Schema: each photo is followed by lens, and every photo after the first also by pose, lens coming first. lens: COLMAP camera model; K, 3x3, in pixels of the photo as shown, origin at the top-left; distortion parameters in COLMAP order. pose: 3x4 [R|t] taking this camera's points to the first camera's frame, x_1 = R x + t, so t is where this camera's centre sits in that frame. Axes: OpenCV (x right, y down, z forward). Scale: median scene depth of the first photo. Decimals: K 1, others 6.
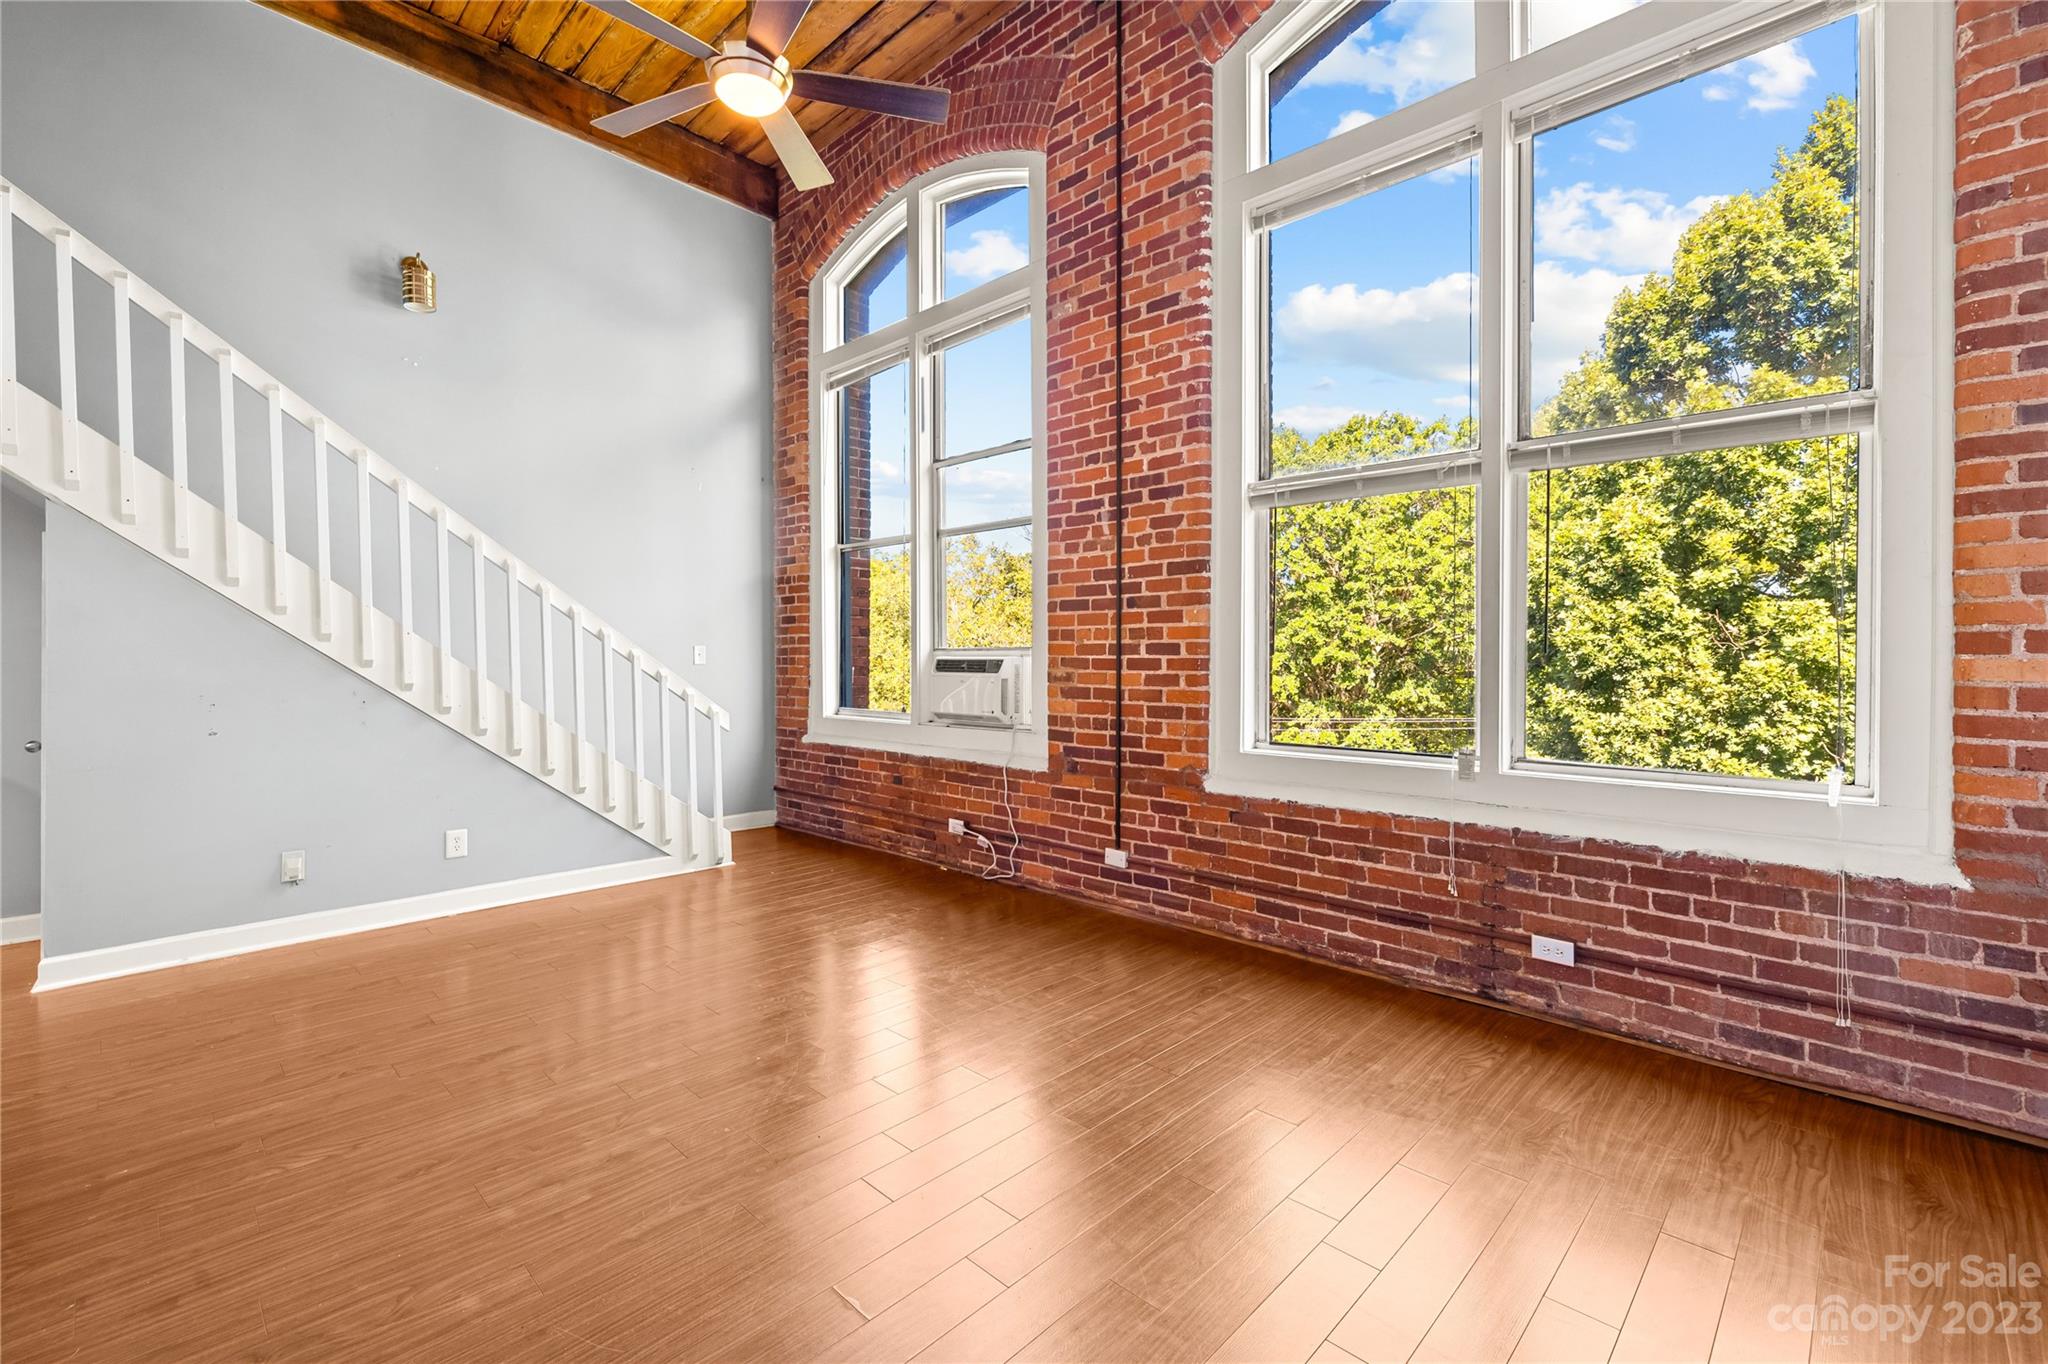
lens RADIAL K [[876.7, 0, 1021.2], [0, 876.7, 659.1], [0, 0, 1]] dist [0.001978, -0.000906]
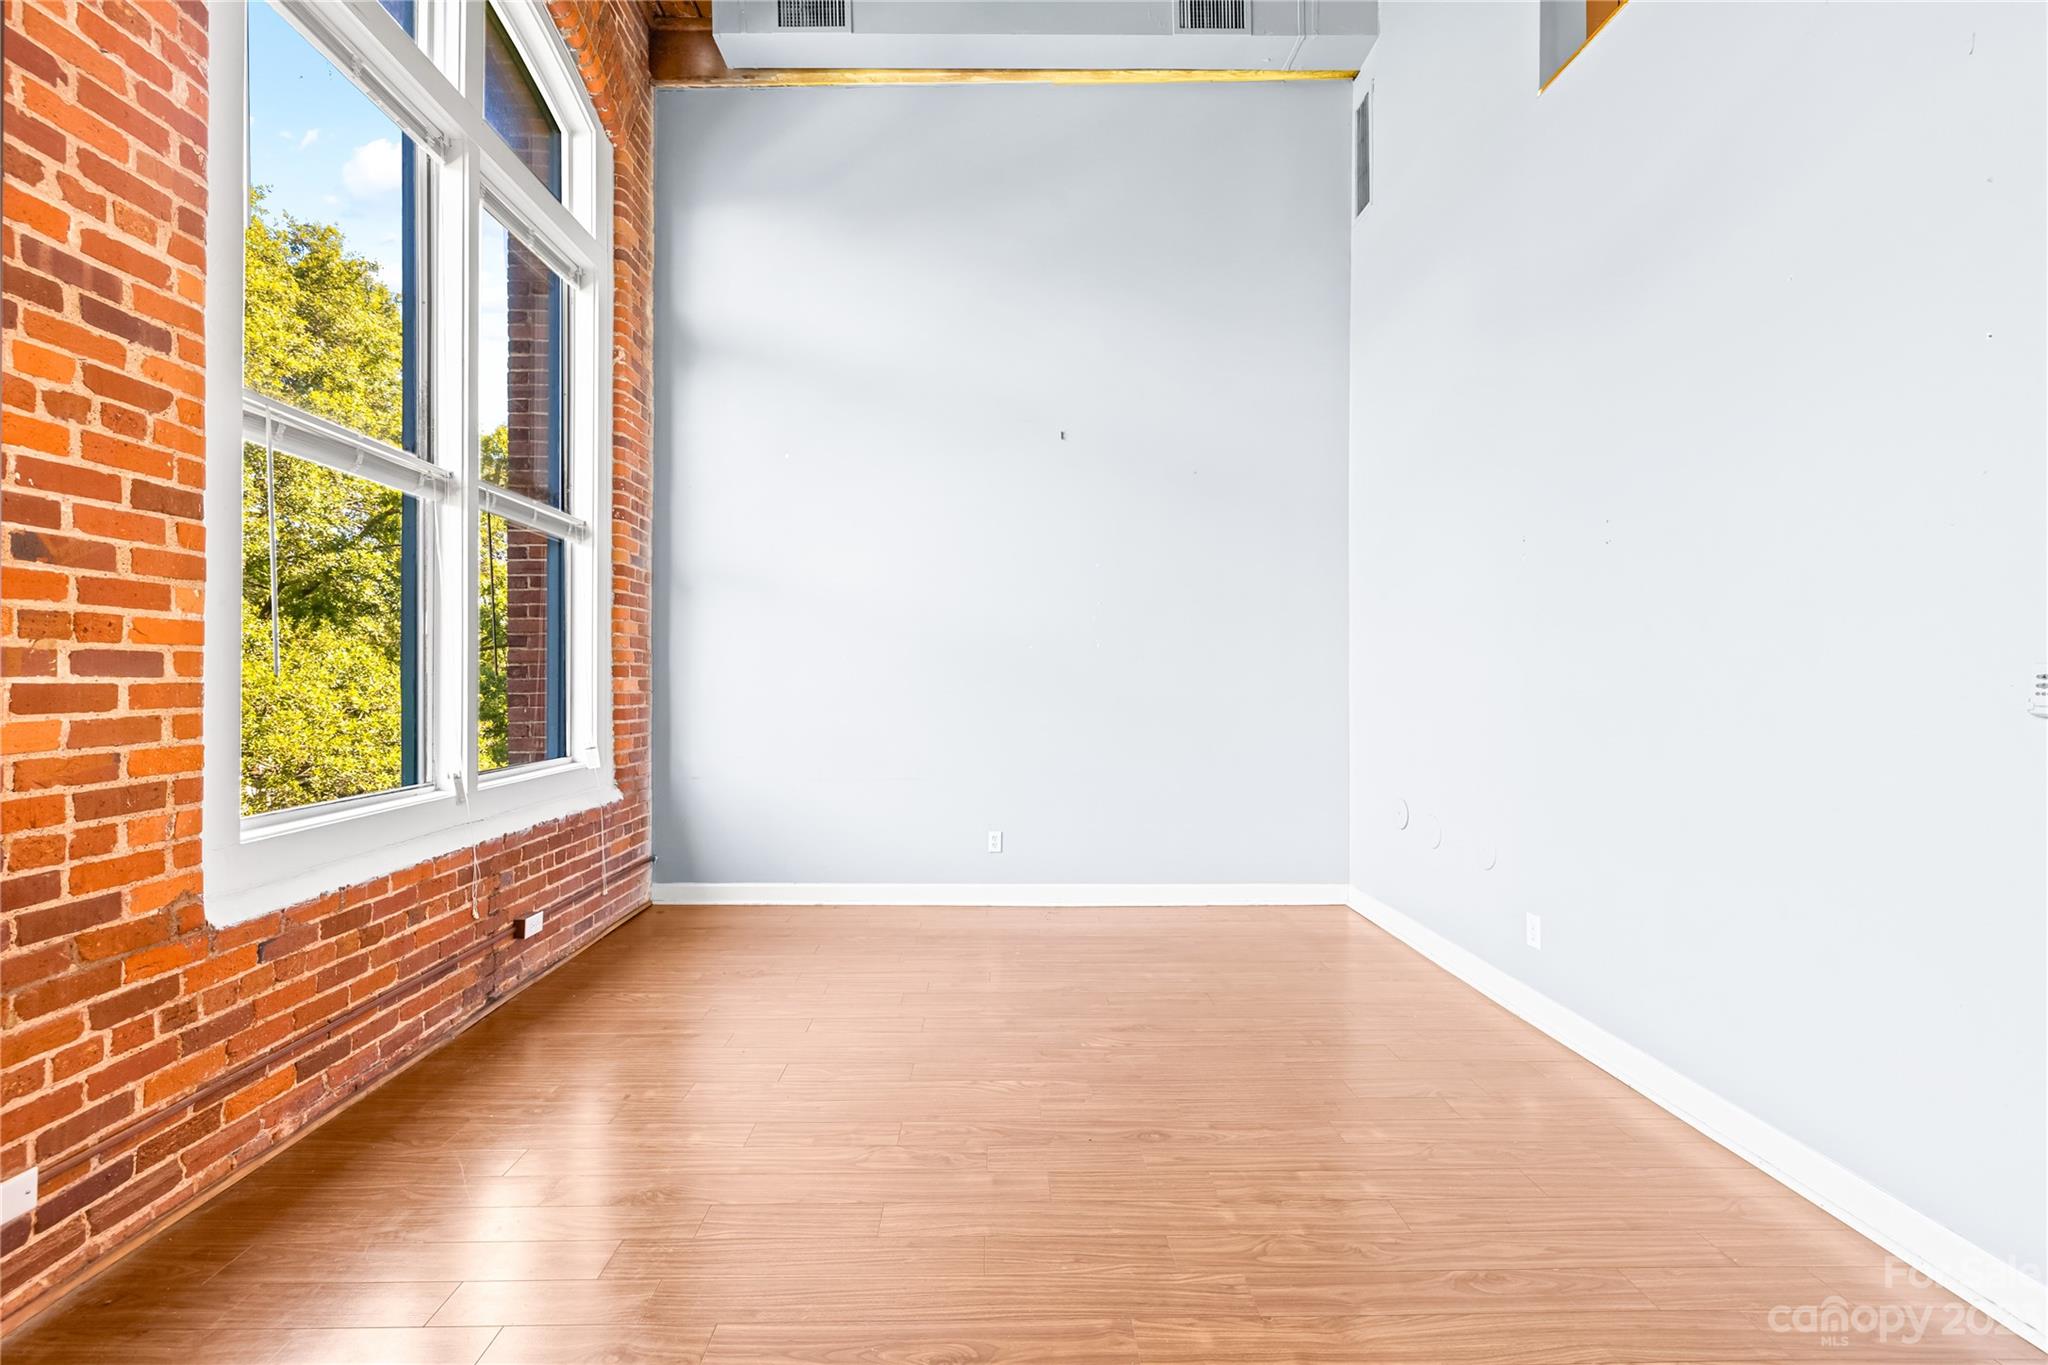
lens RADIAL K [[876.7, 0, 1003.9], [0, 876.7, 683.9], [0, 0, 1]] dist [0.001978, -0.000906]
pose [[-0.706868, -0.007936, 0.707301, -0.474057], [-0.001856, 0.999954, 0.009365, -0.005664], [-0.707343, 0.005307, -0.706850, 0.960814]]
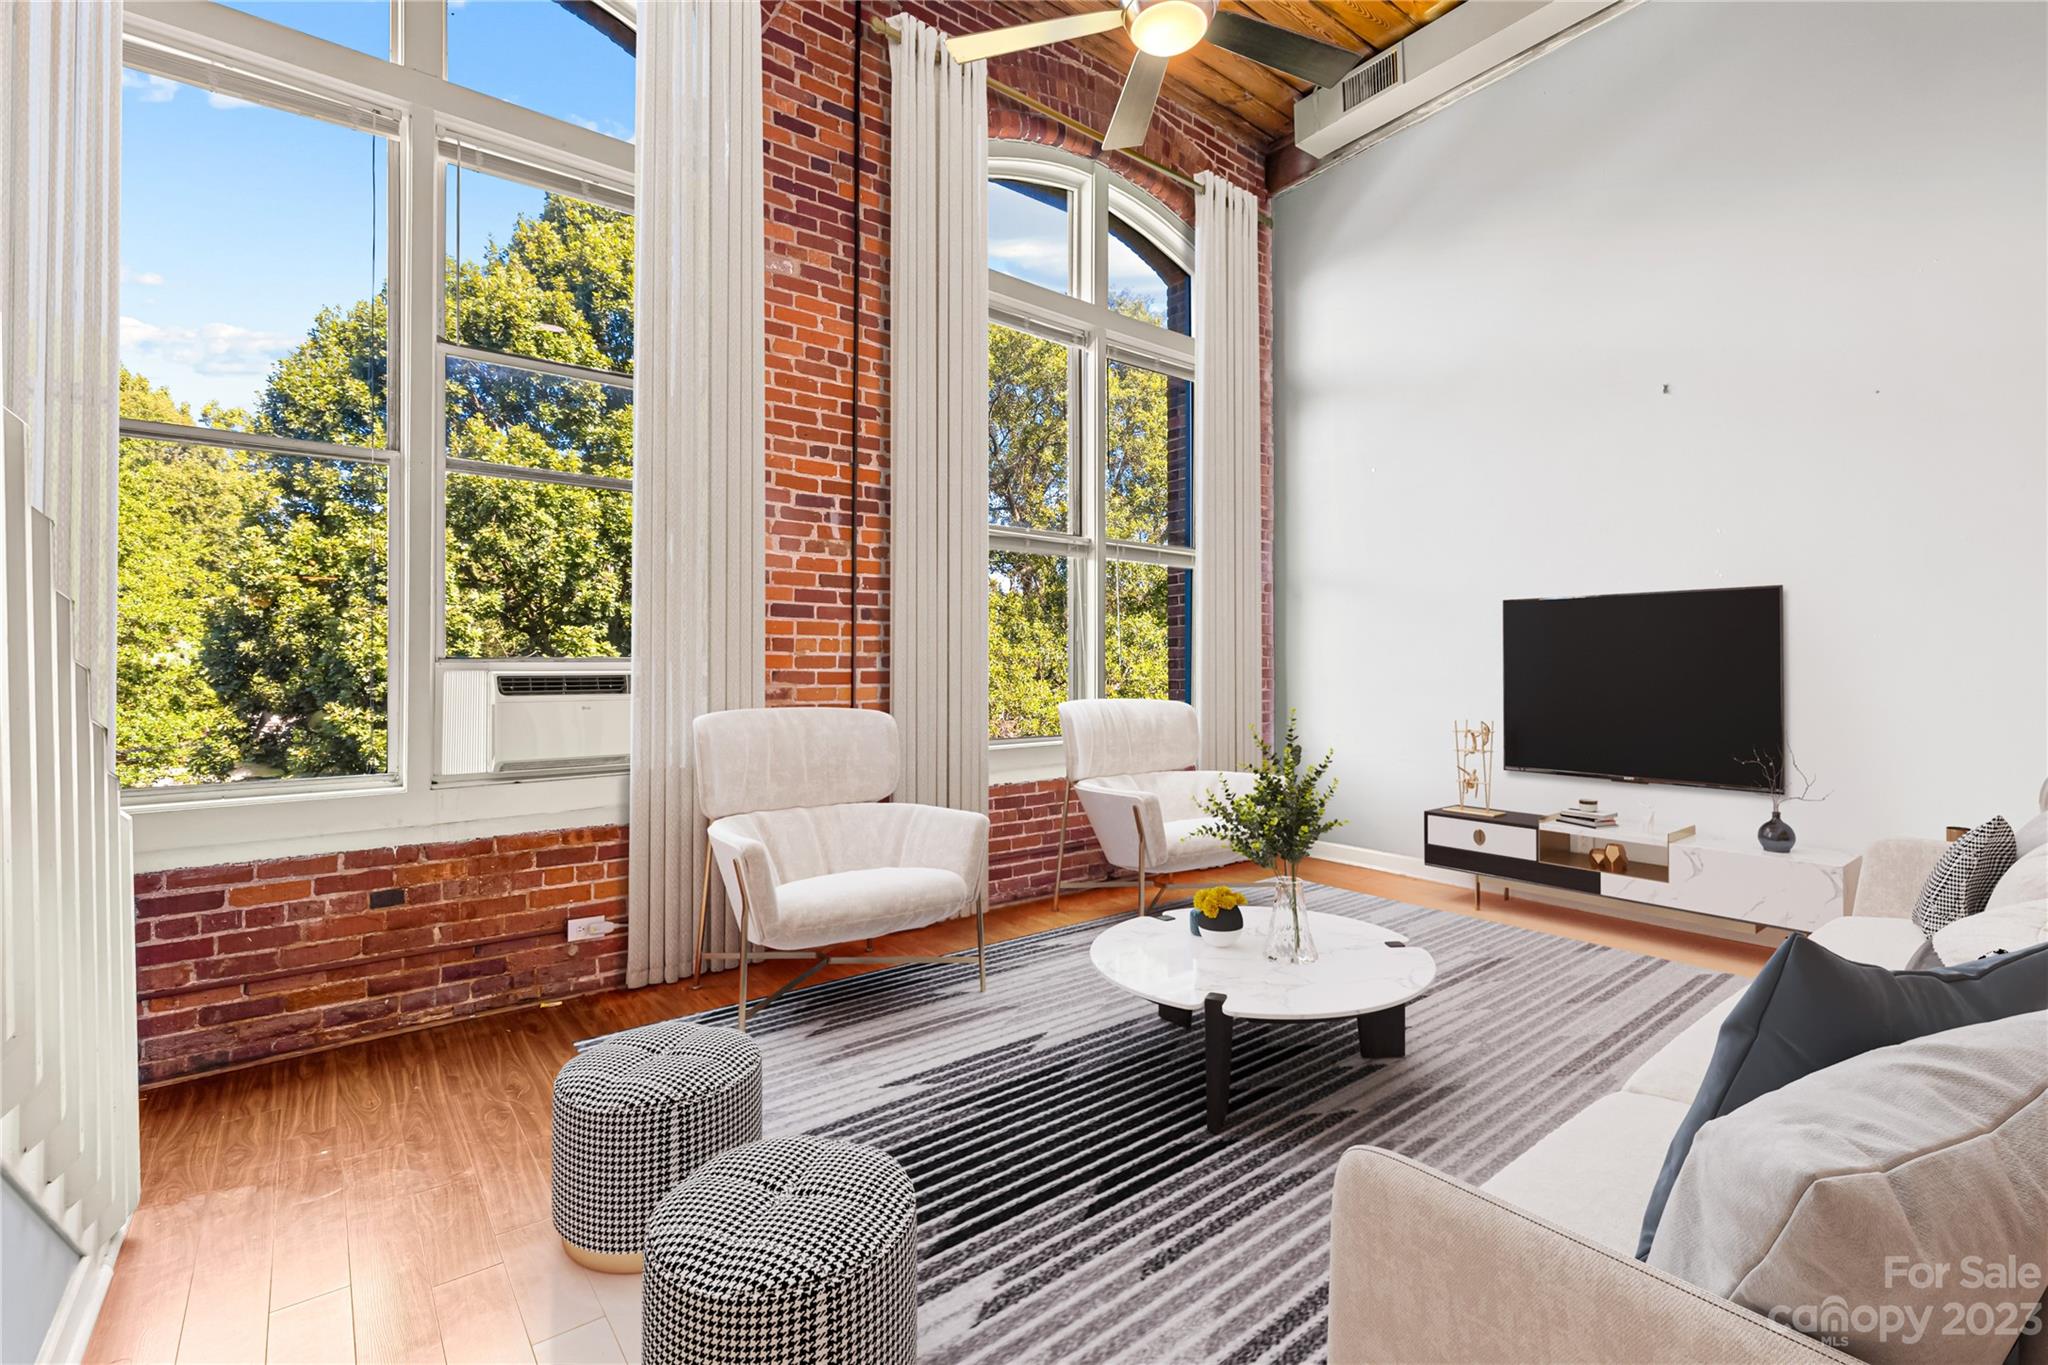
lens RADIAL K [[876.7, 0, 1023.6], [0, 876.7, 662.5], [0, 0, 1]] dist [0.001978, -0.000906]
pose [[0.122163, 0.008505, 0.992474, -0.813484], [0.006527, 0.999935, -0.009372, -0.000389], [-0.992489, 0.007623, 0.122100, 0.702568]]
